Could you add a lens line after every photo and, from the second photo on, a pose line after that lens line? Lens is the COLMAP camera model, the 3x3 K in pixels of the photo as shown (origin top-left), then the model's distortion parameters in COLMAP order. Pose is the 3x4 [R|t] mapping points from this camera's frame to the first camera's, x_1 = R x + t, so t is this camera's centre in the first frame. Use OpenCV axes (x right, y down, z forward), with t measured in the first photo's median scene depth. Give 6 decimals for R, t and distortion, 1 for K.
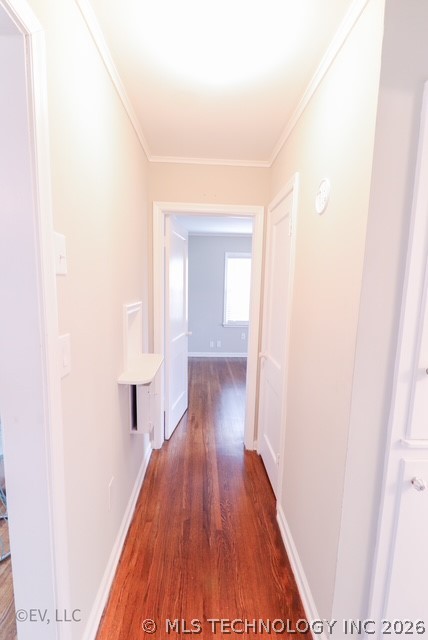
lens RADIAL K [[295.0, 0, 213.7], [0, 295.0, 320.6], [0, 0, 1]] dist [0.005108, -0.003422]
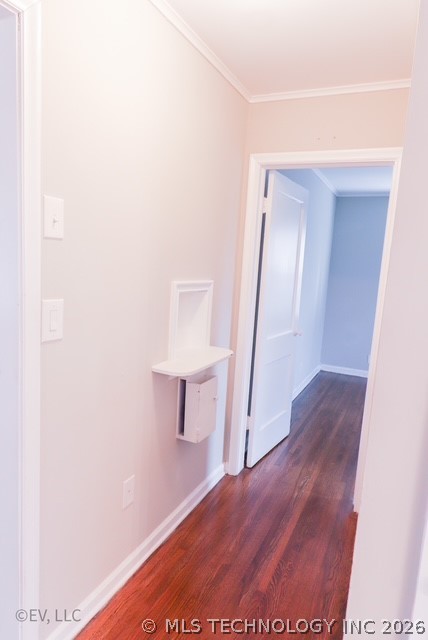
lens RADIAL K [[416.2, 0, 215.0], [0, 416.2, 317.3], [0, 0, 1]] dist [0.000284, 0.008649]
pose [[0.894008, 0.099442, -0.436875, 0.233443], [-0.101572, 0.994655, 0.018550, 0.011078], [0.436385, 0.027791, 0.899331, -0.009637]]
